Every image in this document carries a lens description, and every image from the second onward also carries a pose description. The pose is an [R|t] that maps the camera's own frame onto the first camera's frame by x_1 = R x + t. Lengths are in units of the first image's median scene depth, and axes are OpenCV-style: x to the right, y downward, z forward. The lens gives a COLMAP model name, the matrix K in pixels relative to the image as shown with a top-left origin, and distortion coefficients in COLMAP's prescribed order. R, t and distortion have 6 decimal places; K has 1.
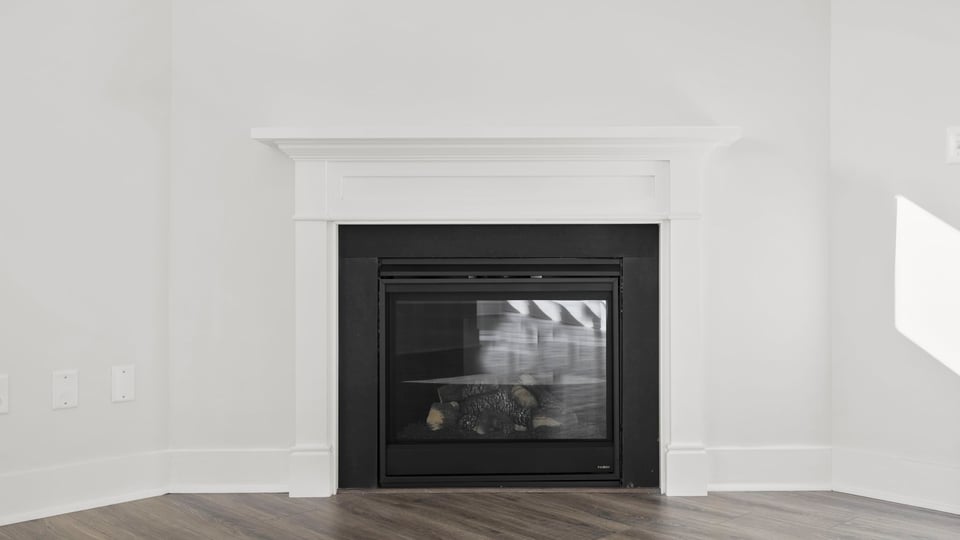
lens RADIAL K [[866.0, 0, 541.8], [0, 866.0, 272.3], [0, 0, 1]] dist [0.004719, 0.002354]
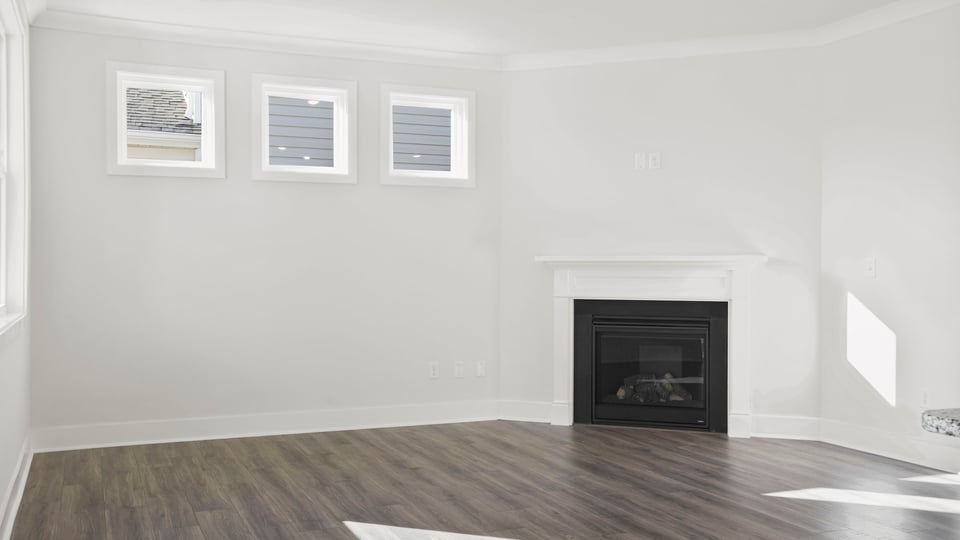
lens RADIAL K [[925.1, 0, 496.3], [0, 925.1, 292.5], [0, 0, 1]] dist [0.051329, -0.007671]
pose [[0.931622, 0.014073, -0.363155, 0.410704], [-0.002731, 0.999493, 0.031727, -0.142115], [0.363418, -0.028566, 0.931188, -1.177865]]
